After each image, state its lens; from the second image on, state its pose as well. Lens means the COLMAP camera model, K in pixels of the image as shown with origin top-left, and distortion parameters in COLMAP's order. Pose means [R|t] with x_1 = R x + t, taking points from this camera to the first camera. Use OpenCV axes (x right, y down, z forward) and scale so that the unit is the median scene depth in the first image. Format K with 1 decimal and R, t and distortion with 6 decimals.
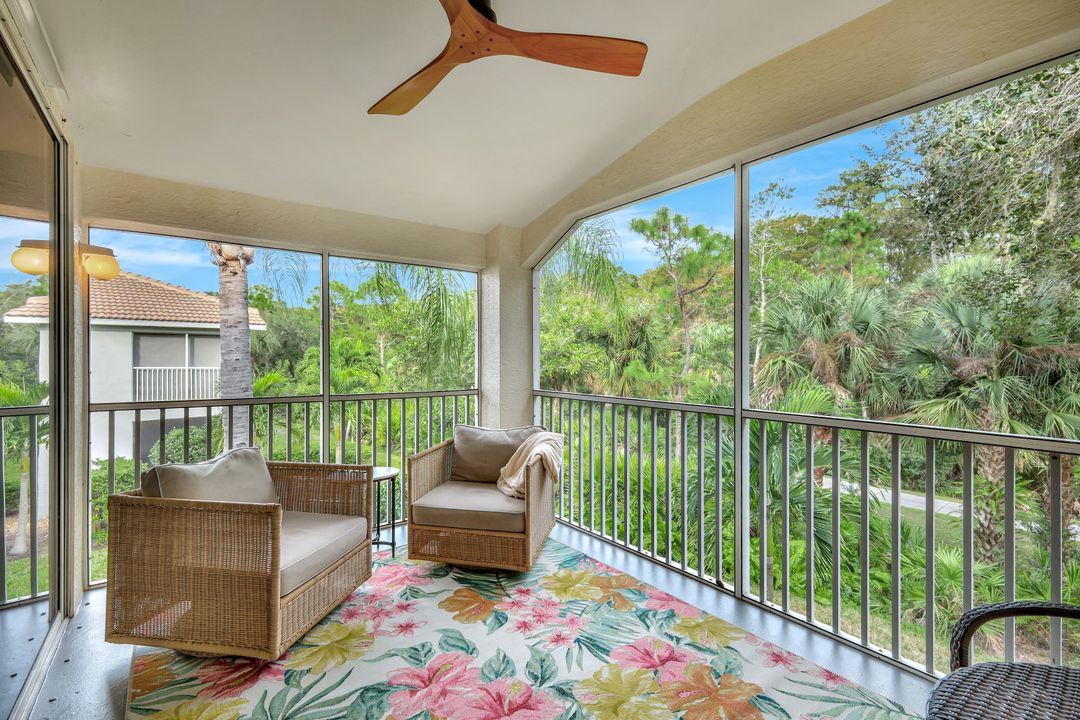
lens RADIAL K [[480.0, 0, 539.3], [0, 480.0, 362.1], [0, 0, 1]] dist [0.011136, -0.001984]
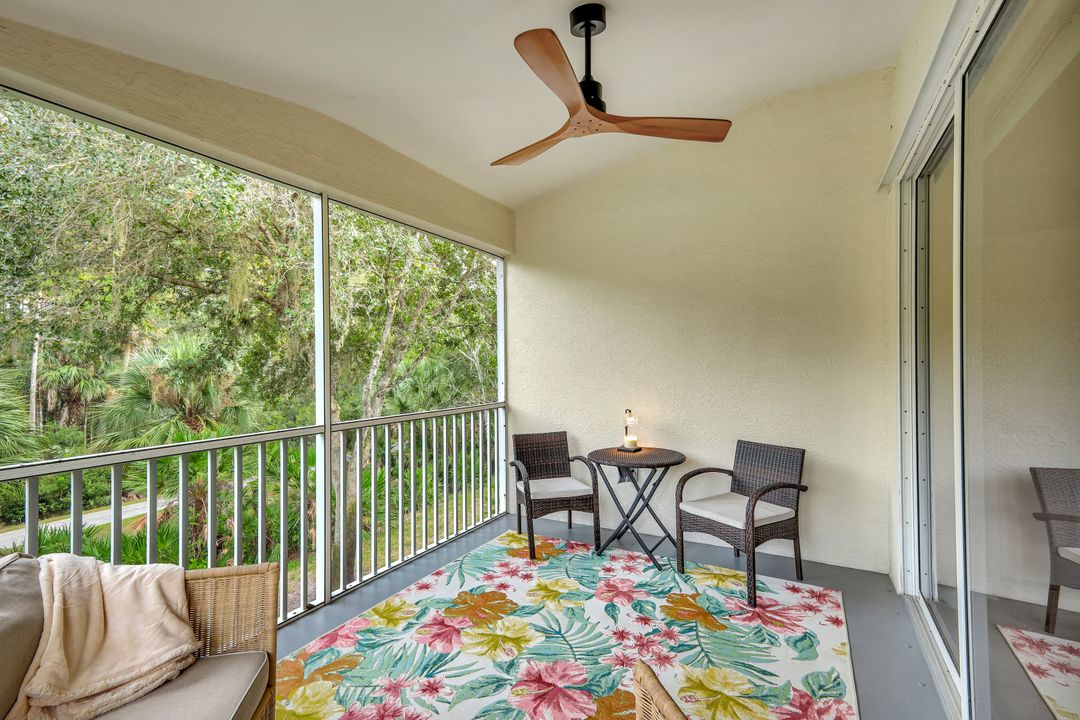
lens RADIAL K [[480.0, 0, 541.1], [0, 480.0, 355.4], [0, 0, 1]] dist [0.011136, -0.001984]
pose [[-0.398397, 0.015678, 0.917079, -0.942323], [0.015090, 0.999831, -0.010538, -0.044931], [-0.917089, 0.009641, -0.398566, 1.236506]]
